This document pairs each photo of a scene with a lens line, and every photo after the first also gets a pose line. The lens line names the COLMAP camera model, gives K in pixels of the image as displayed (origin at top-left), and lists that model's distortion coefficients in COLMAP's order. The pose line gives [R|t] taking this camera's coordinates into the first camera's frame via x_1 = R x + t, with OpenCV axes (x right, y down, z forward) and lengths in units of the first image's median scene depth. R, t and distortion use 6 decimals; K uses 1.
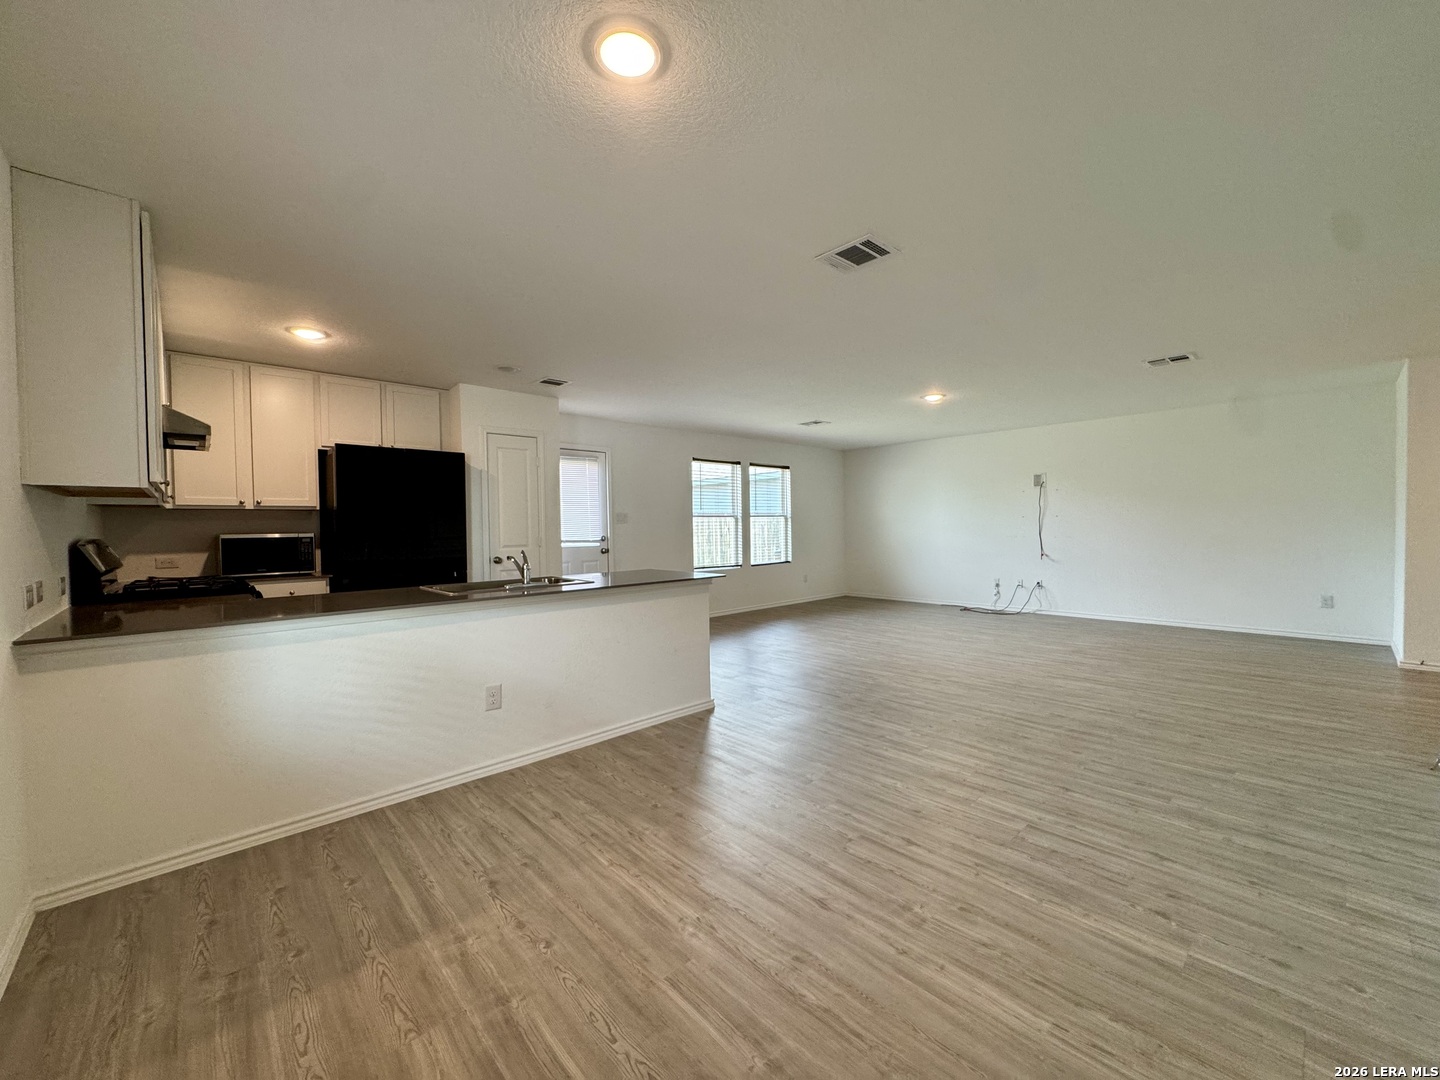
lens RADIAL K [[573.3, 0, 720.1], [0, 573.3, 538.6], [0, 0, 1]] dist [-0.002231, 0.000168]
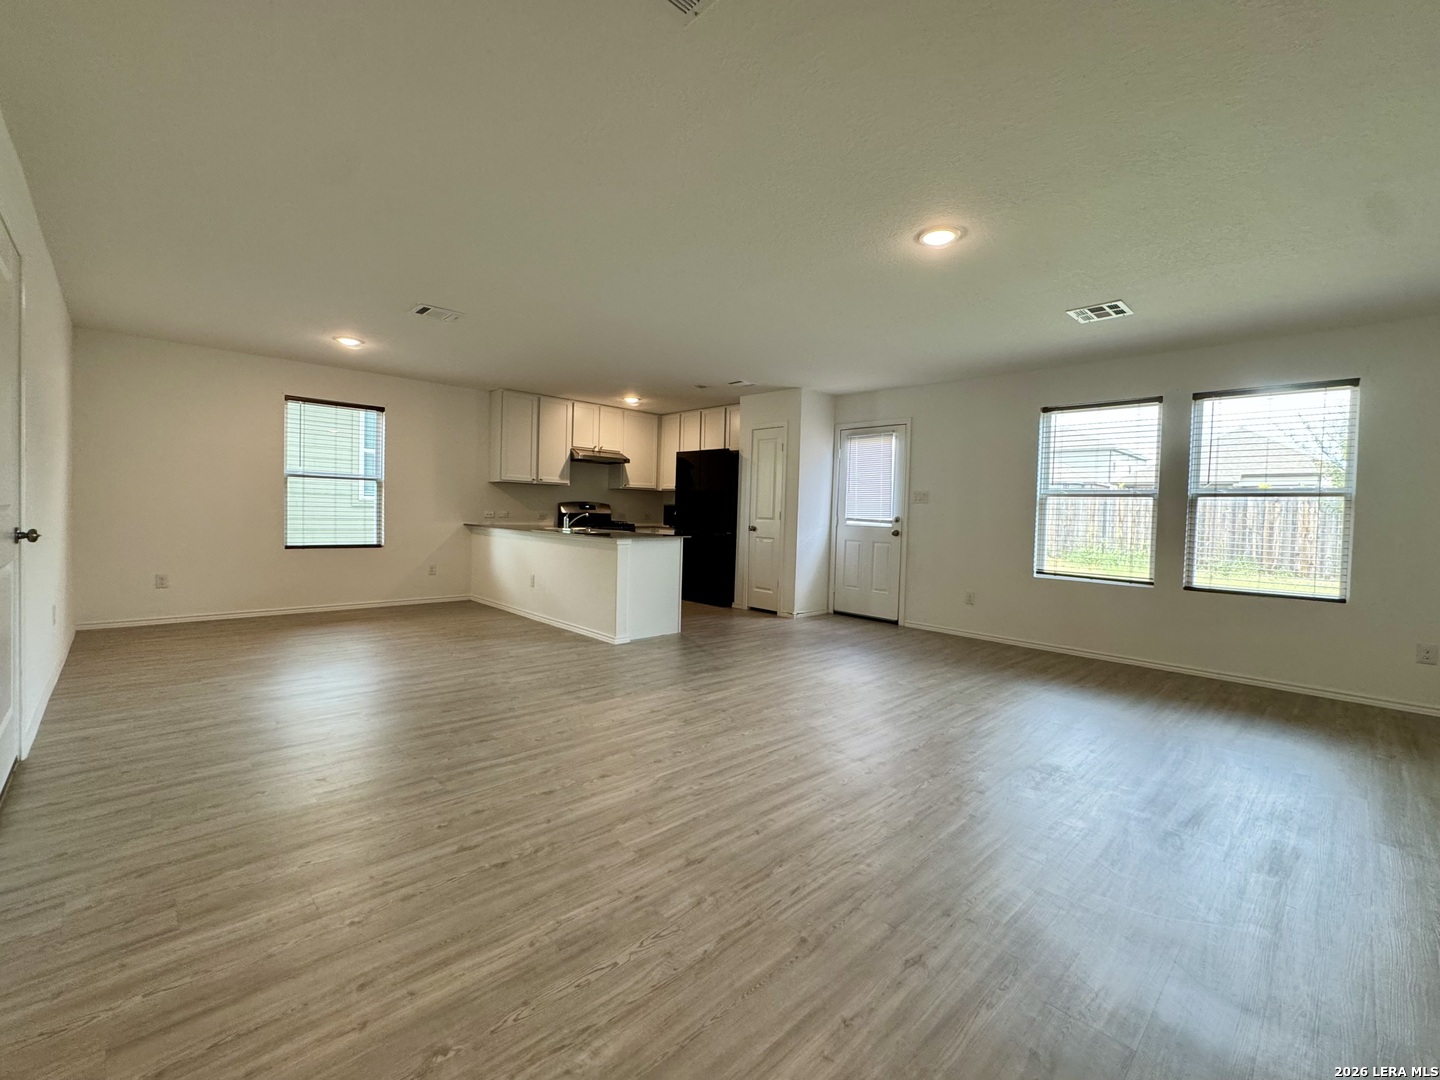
lens RADIAL K [[616.5, 0, 723.8], [0, 616.5, 526.8], [0, 0, 1]] dist [-0.002934, 0.000103]
pose [[0.019921, 0.040383, -0.998986, 1.058683], [-0.050770, 0.997936, 0.039328, -0.017539], [0.998512, 0.049936, 0.021930, 0.966342]]
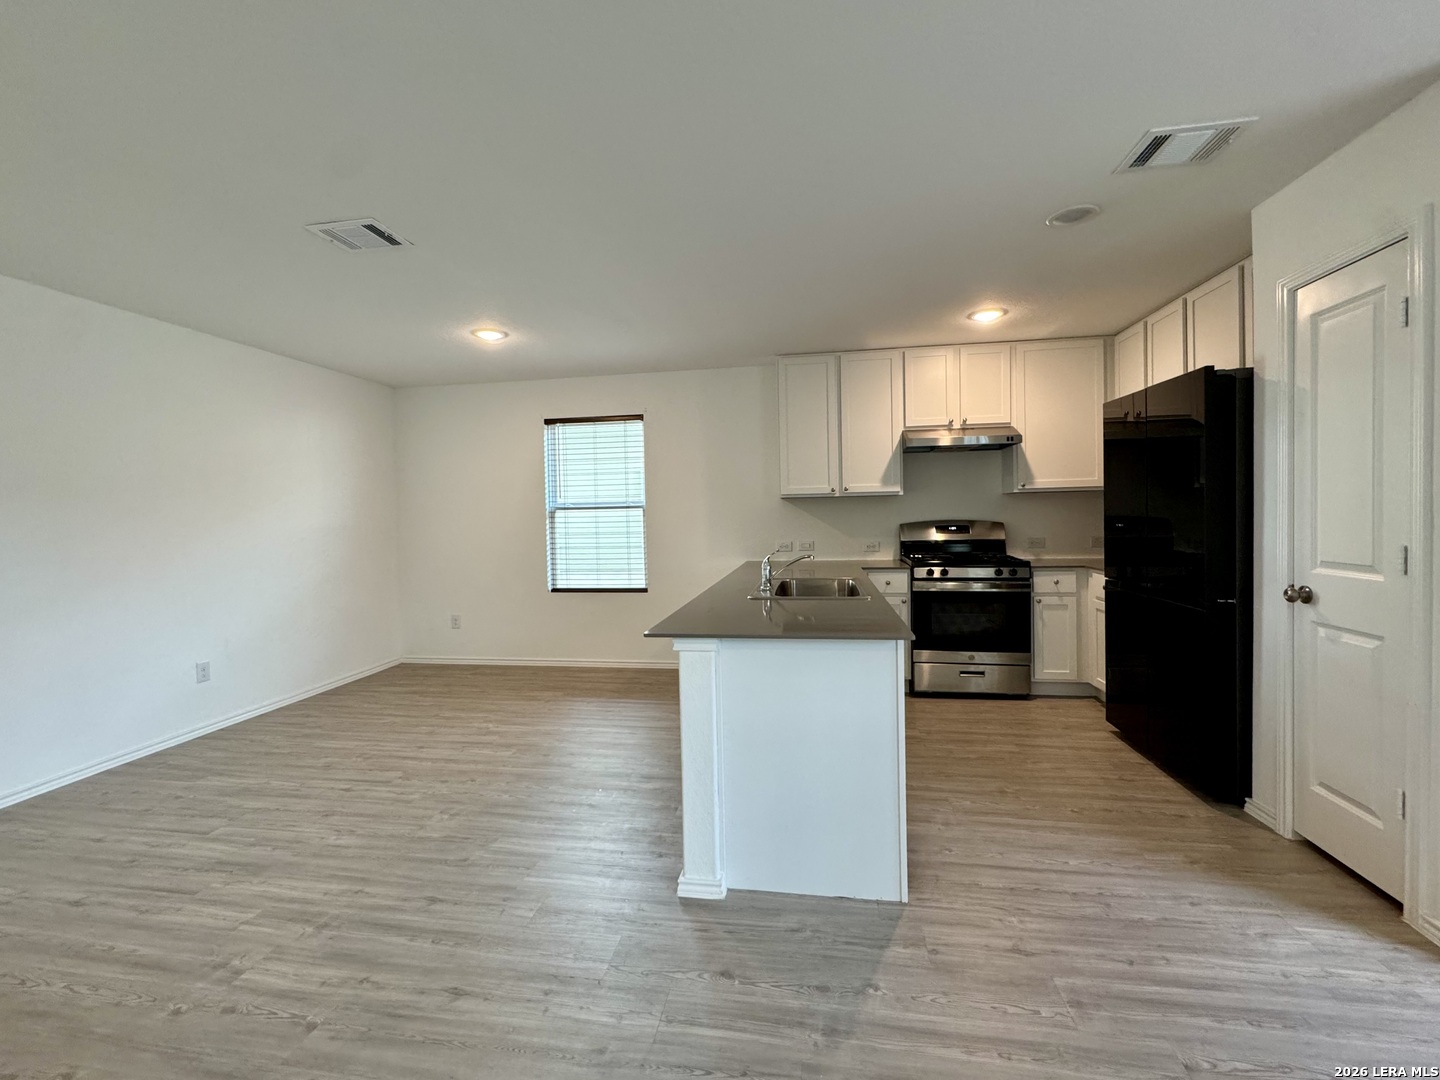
lens RADIAL K [[616.5, 0, 719.2], [0, 616.5, 527.2], [0, 0, 1]] dist [-0.002934, 0.000103]
pose [[-0.788107, 0.042309, -0.614082, 0.225592], [0.017440, 0.998769, 0.046430, -0.040922], [0.615291, 0.025882, -0.787875, 1.163919]]
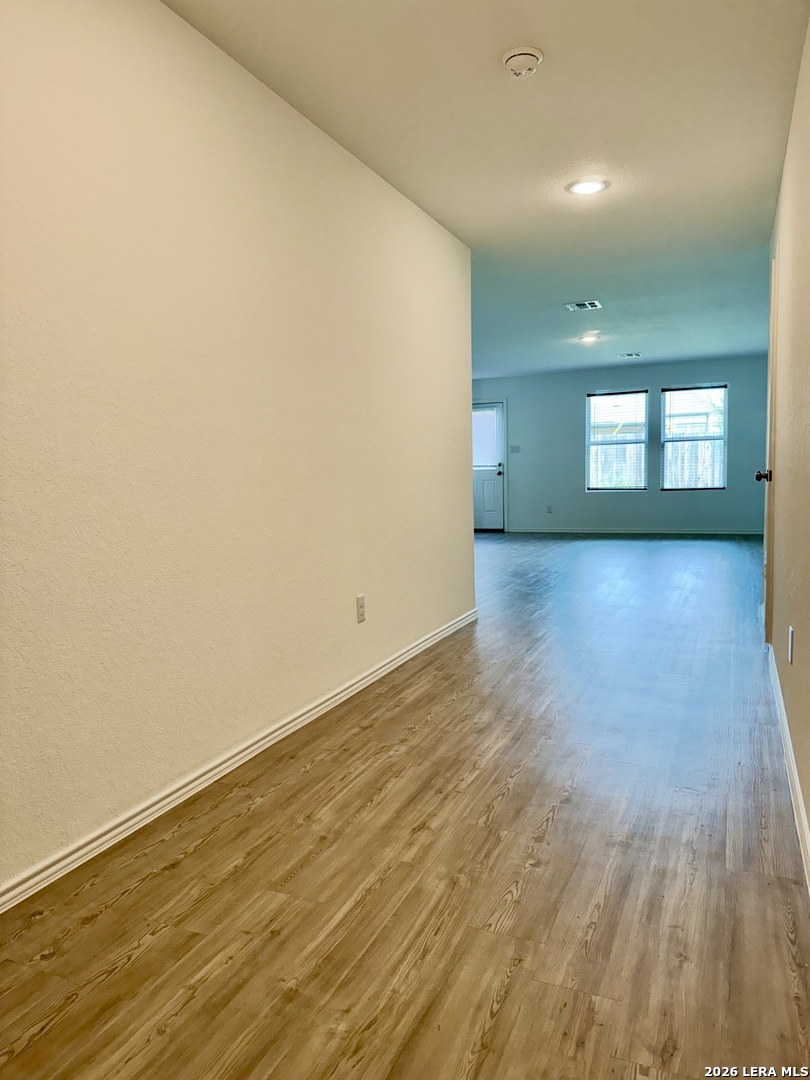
lens RADIAL K [[707.3, 0, 401.9], [0, 707.3, 544.7], [0, 0, 1]] dist [-0.000142, -0.004207]
pose [[0.373001, 0.101456, -0.922267, 1.834384], [0.006690, 0.993684, 0.112019, 0.000334], [0.927807, -0.047953, 0.369966, 0.165919]]
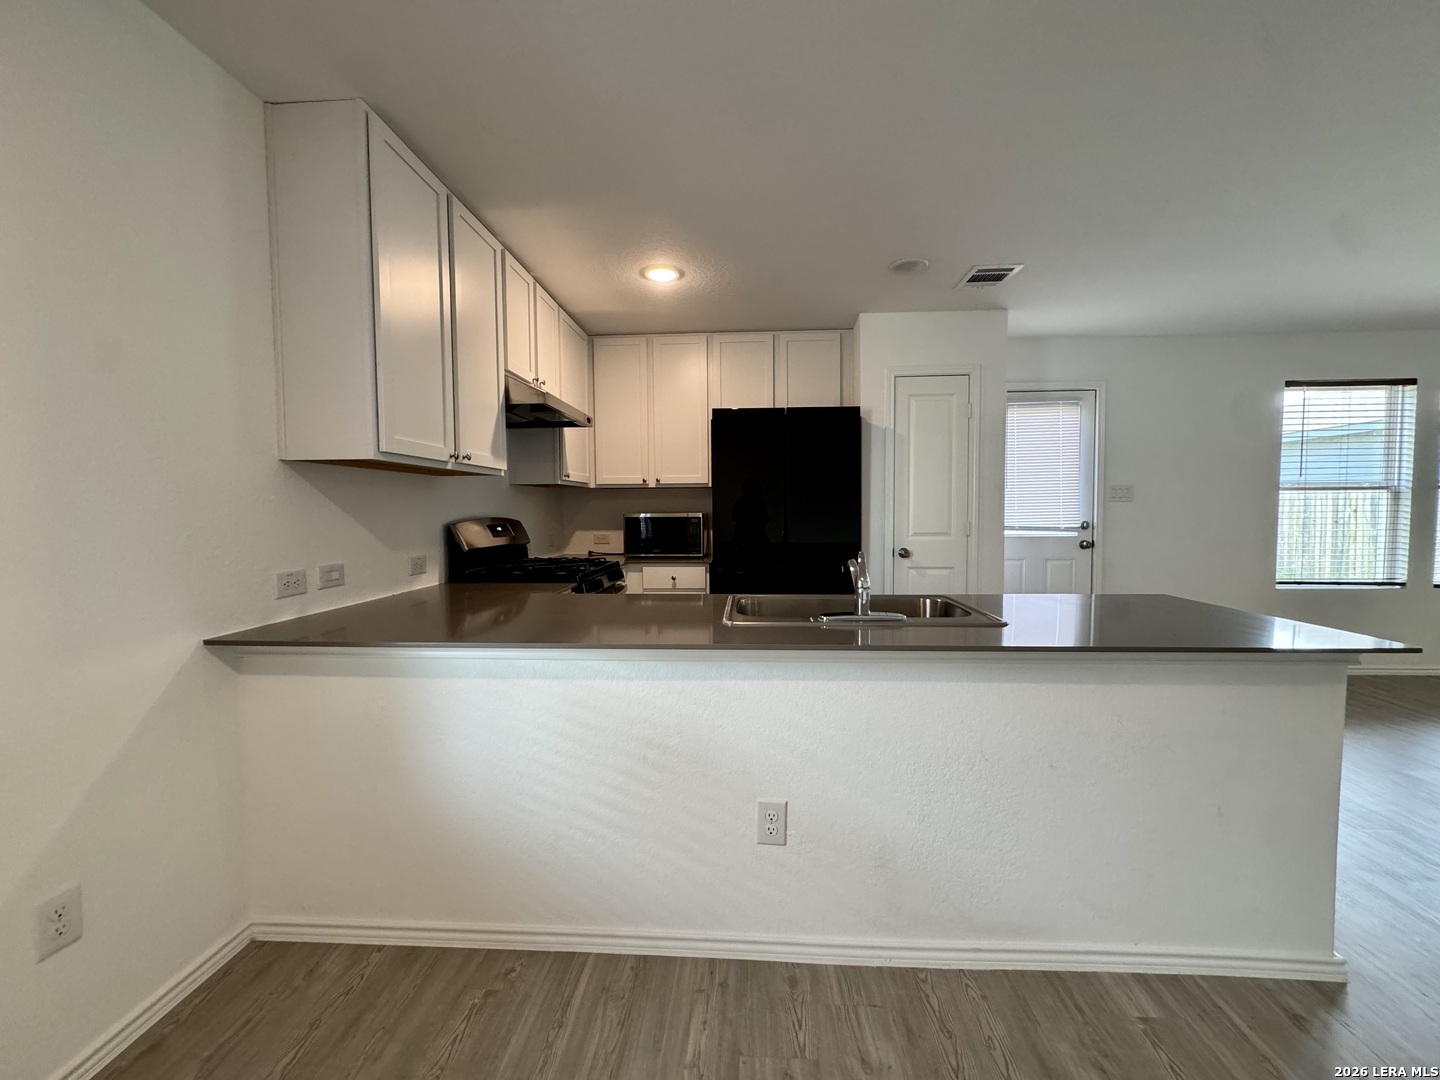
lens RADIAL K [[573.3, 0, 716.8], [0, 573.3, 539.7], [0, 0, 1]] dist [-0.002231, 0.000168]
pose [[0.688044, 0.049344, -0.723990, -0.029478], [-0.019094, 0.998571, 0.049913, -0.011153], [0.725418, -0.020519, 0.688003, 0.352909]]
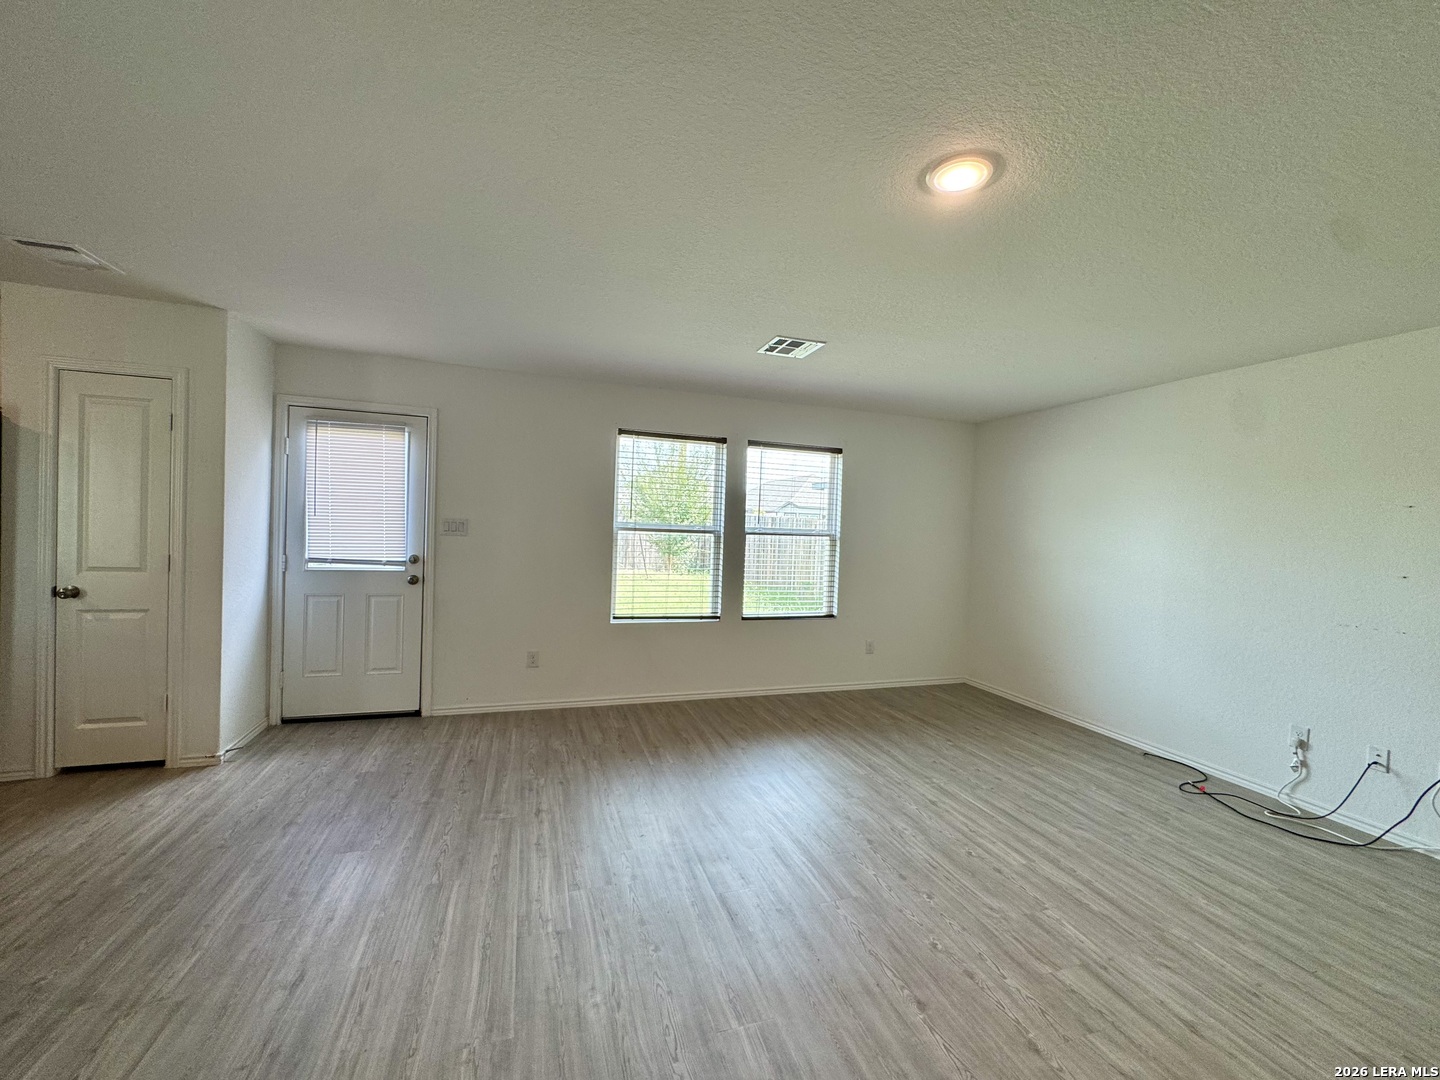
lens RADIAL K [[573.3, 0, 717.0], [0, 573.3, 539.2], [0, 0, 1]] dist [-0.002231, 0.000168]
pose [[0.907148, 0.058816, -0.416682, 0.462677], [-0.060367, 0.998131, 0.009466, -0.063567], [0.416460, 0.016567, 0.909003, 0.800634]]
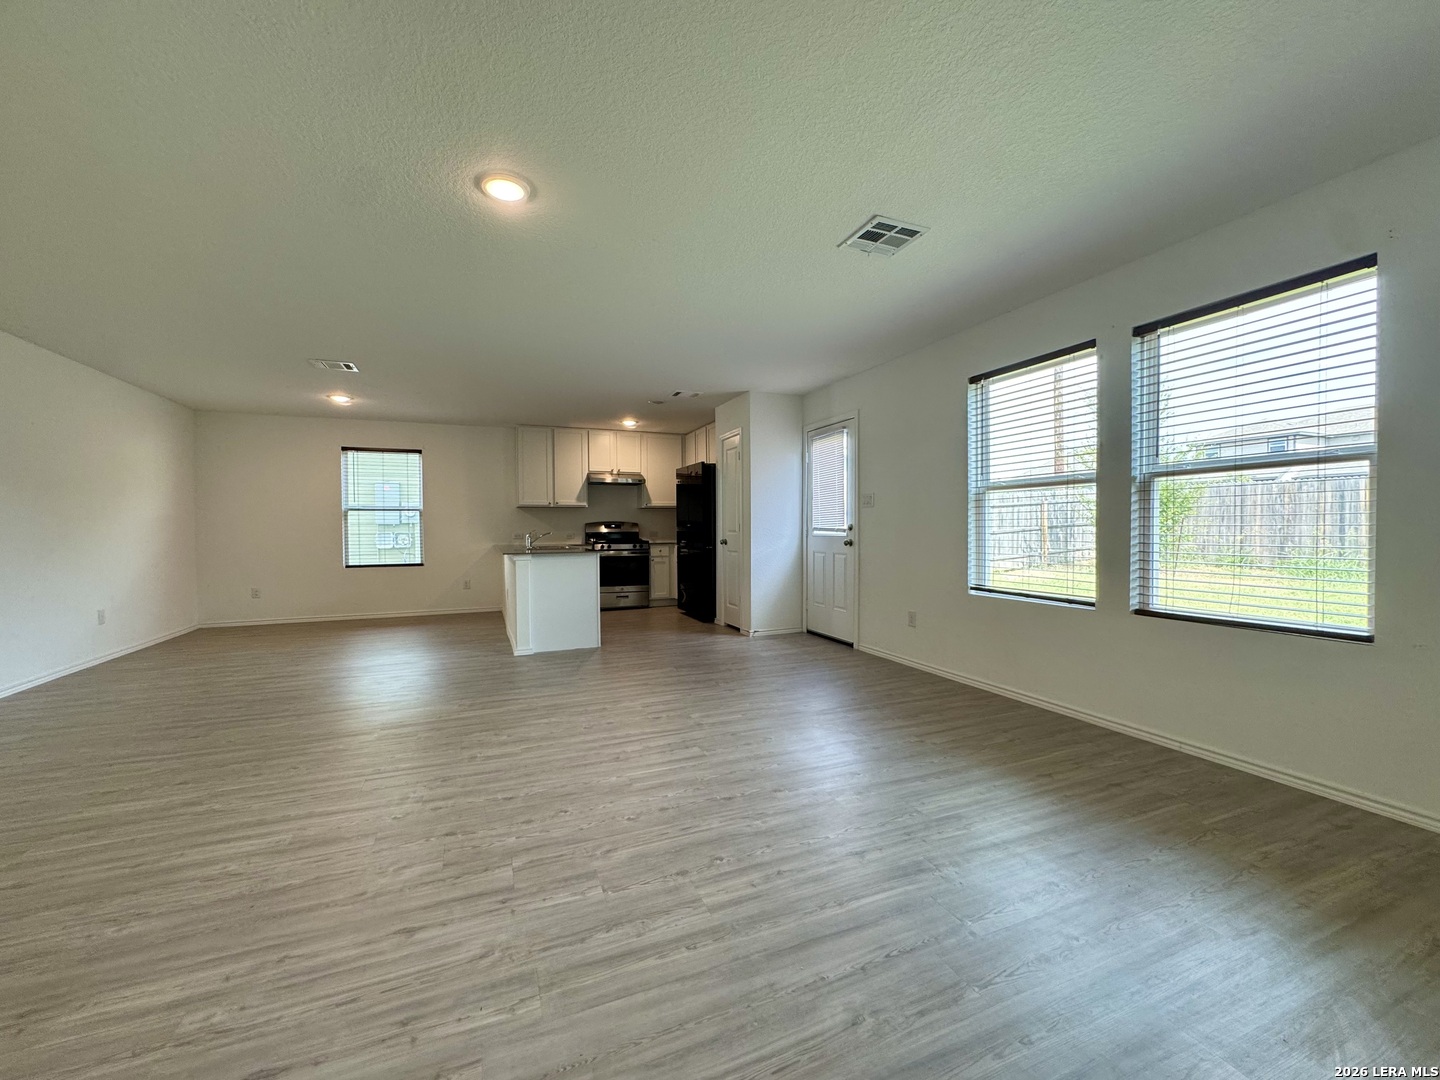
lens RADIAL K [[573.3, 0, 719.2], [0, 573.3, 535.8], [0, 0, 1]] dist [-0.002231, 0.000168]
pose [[-0.347572, 0.029244, -0.937197, 0.836086], [-0.008430, 0.999376, 0.034311, -0.019166], [0.937615, 0.019826, -0.347108, 1.518906]]
